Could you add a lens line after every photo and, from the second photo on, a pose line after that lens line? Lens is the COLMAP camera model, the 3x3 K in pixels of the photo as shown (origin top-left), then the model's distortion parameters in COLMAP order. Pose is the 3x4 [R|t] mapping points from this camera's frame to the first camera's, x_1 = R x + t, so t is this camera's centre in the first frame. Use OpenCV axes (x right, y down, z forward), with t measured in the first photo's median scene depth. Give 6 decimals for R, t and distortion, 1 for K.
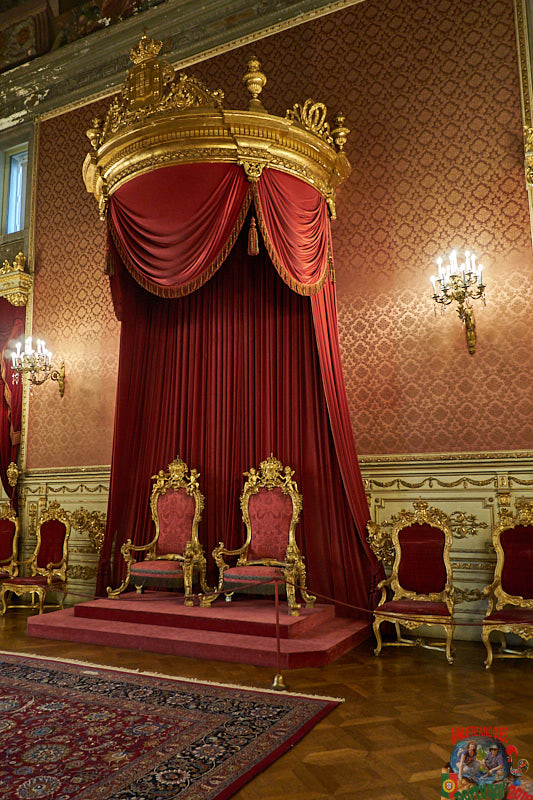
lens RADIAL K [[625.9, 0, 263.8], [0, 625.9, 400.4], [0, 0, 1]] dist [0.022348, -0.026594]
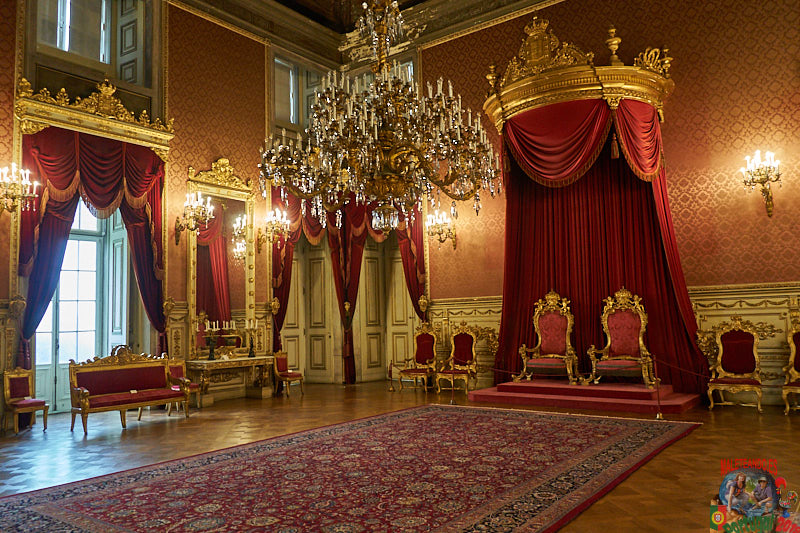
lens RADIAL K [[625.9, 0, 402.1], [0, 625.9, 265.8], [0, 0, 1]] dist [0.022348, -0.026594]
pose [[0.984595, -0.029762, -0.172298, -0.256861], [0.040362, 0.997480, 0.058342, -0.075873], [0.170127, -0.064398, 0.983316, -0.581202]]
